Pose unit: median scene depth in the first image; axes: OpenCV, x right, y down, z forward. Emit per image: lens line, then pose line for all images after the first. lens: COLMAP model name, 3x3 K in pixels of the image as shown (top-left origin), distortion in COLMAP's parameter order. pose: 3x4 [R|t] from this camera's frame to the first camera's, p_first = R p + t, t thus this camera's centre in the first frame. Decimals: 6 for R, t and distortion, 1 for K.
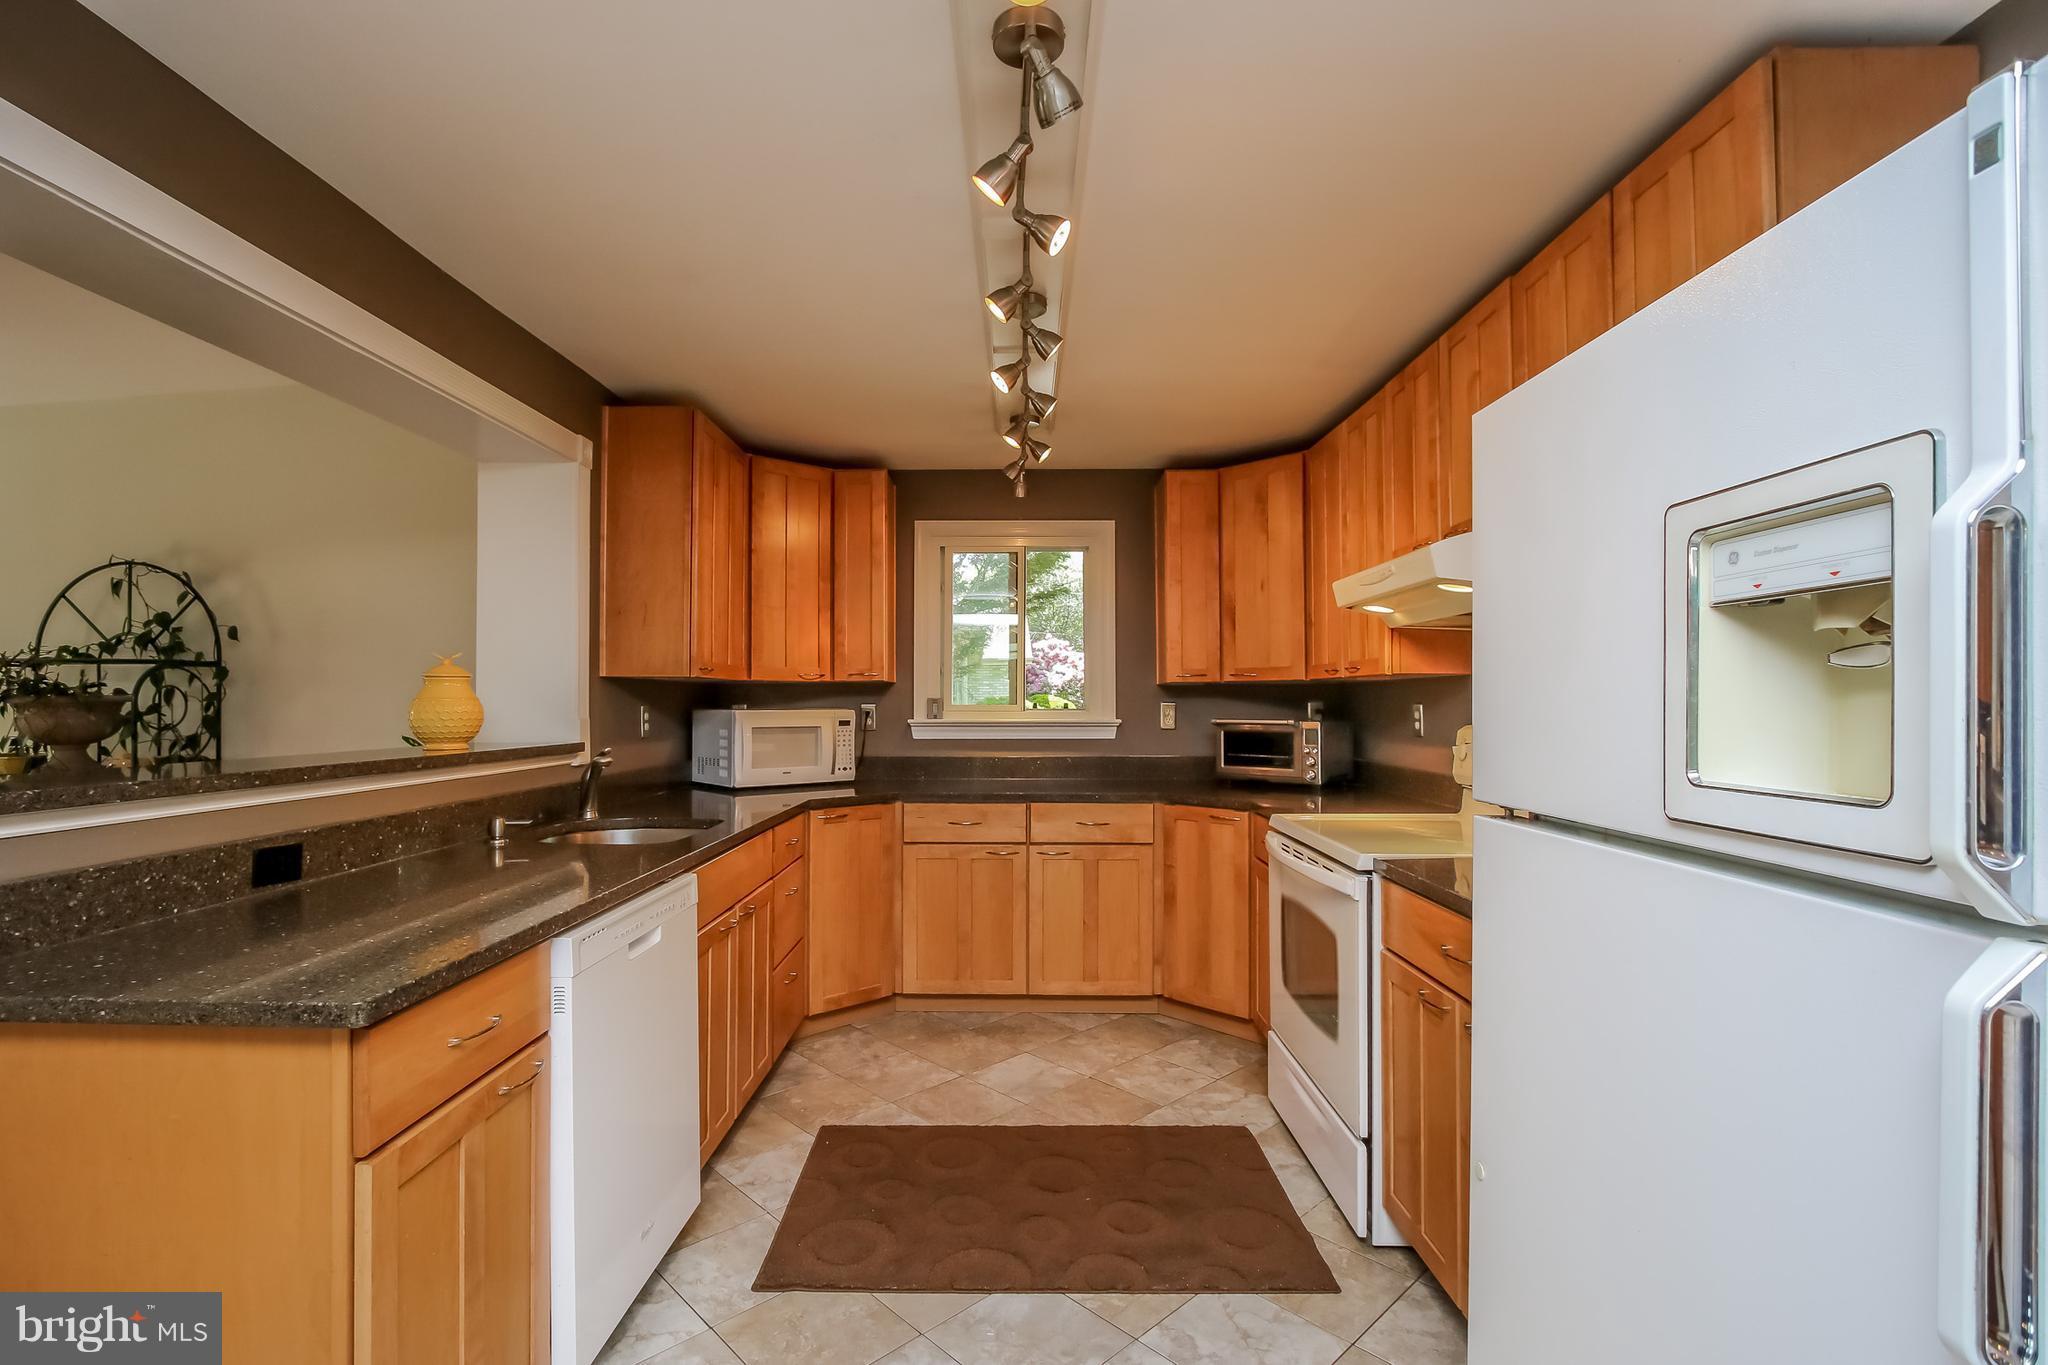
lens RADIAL K [[931.5, 0, 996.4], [0, 931.5, 681.6], [0, 0, 1]] dist [-0.014424, 0.001628]
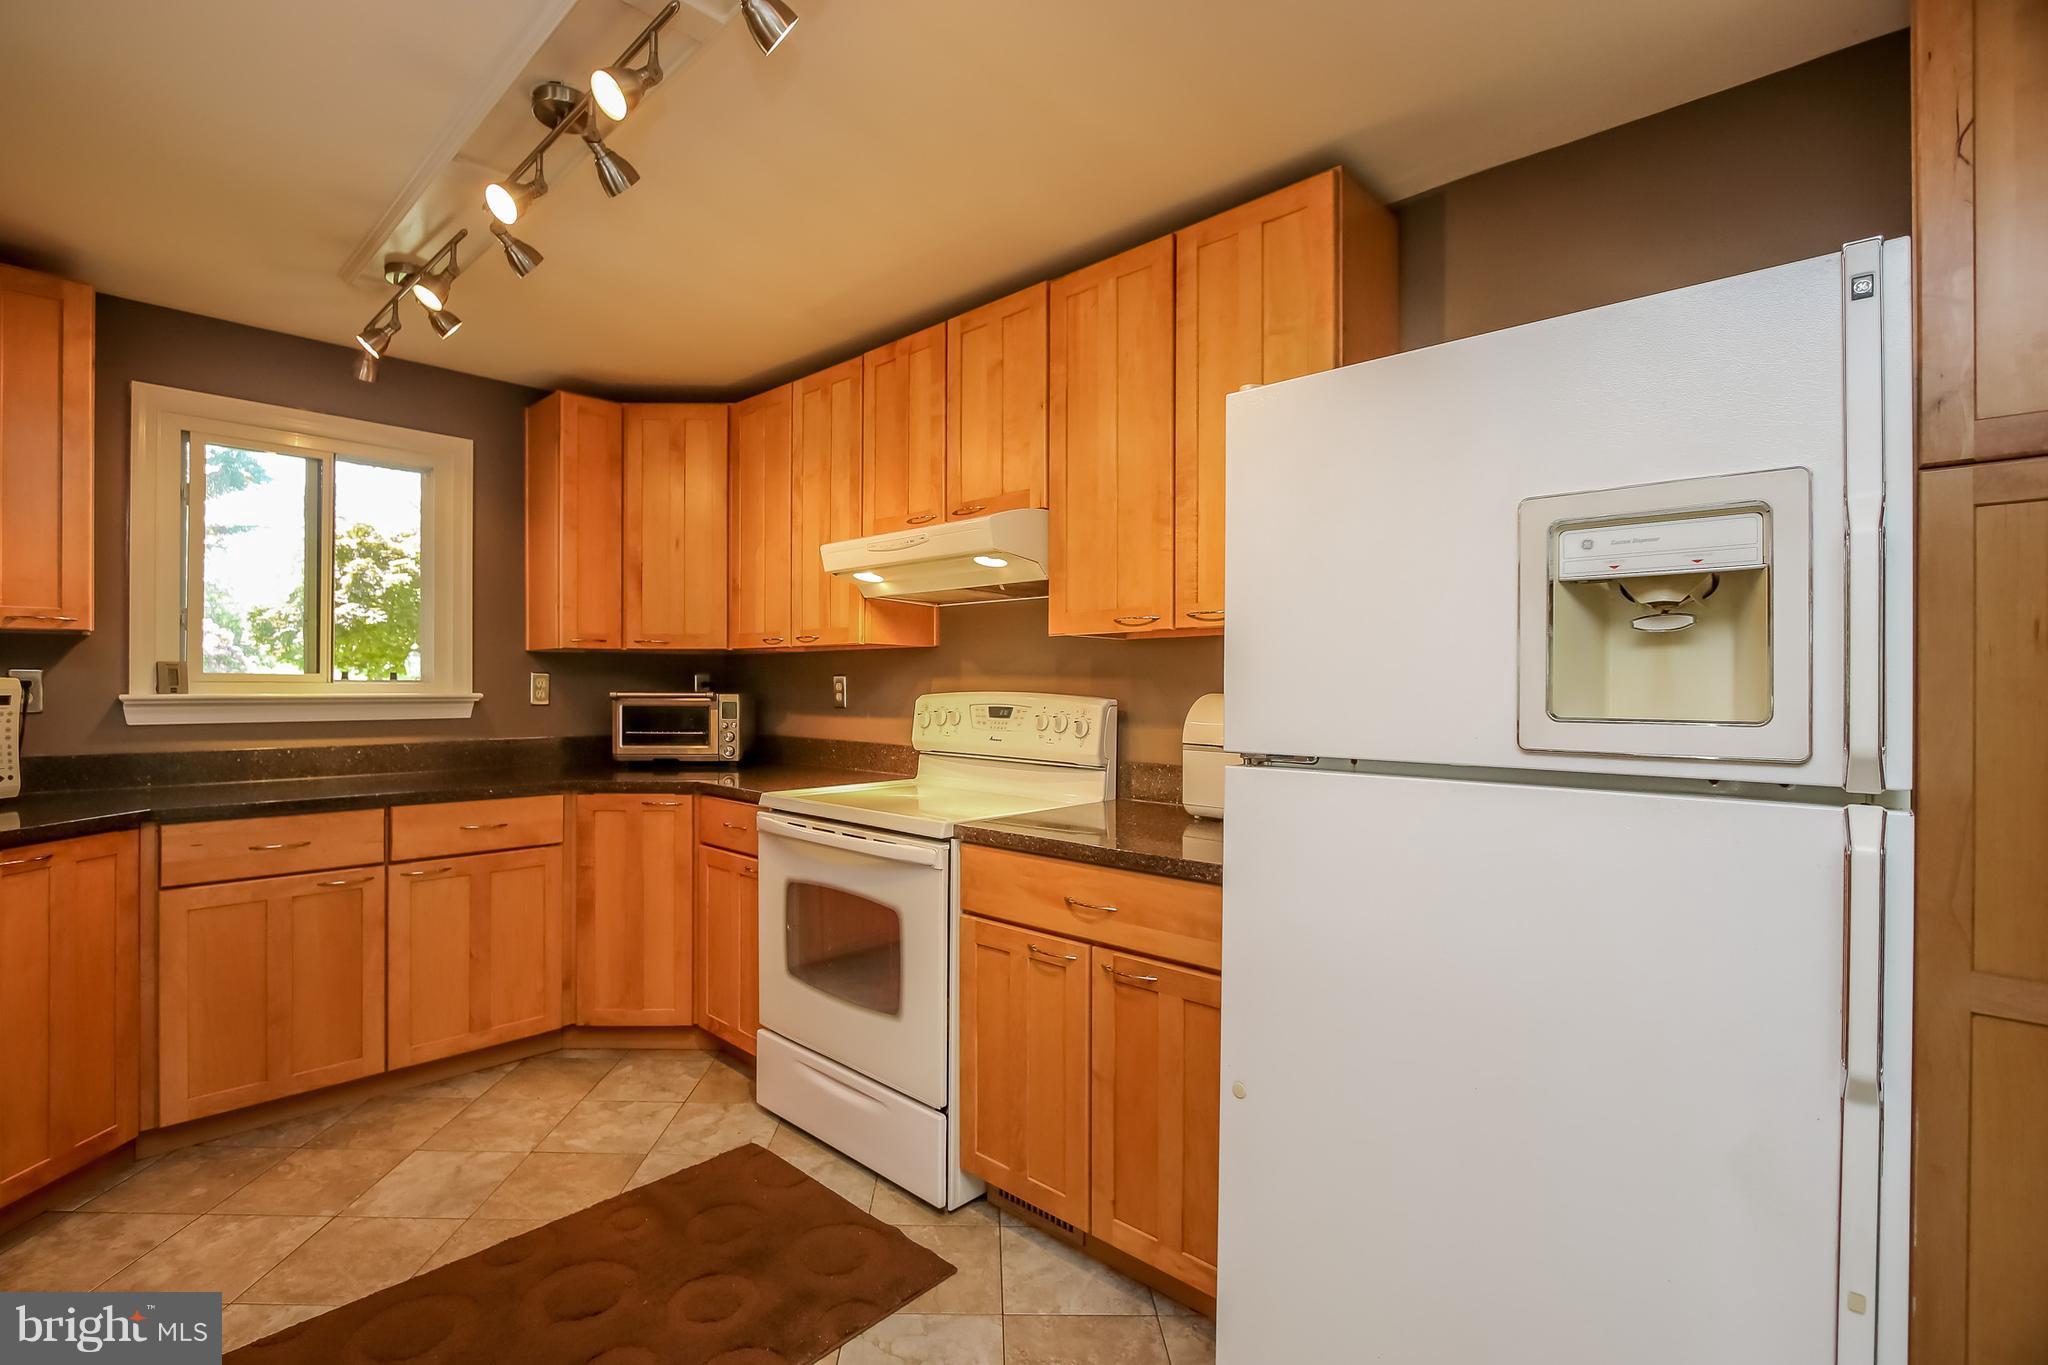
lens RADIAL K [[931.5, 0, 996.4], [0, 931.5, 681.6], [0, 0, 1]] dist [-0.014424, 0.001628]
pose [[0.681792, 0.005751, 0.731524, -0.173369], [-0.020996, 0.999711, 0.011710, 0.014573], [-0.731245, -0.023343, 0.681716, 0.172699]]
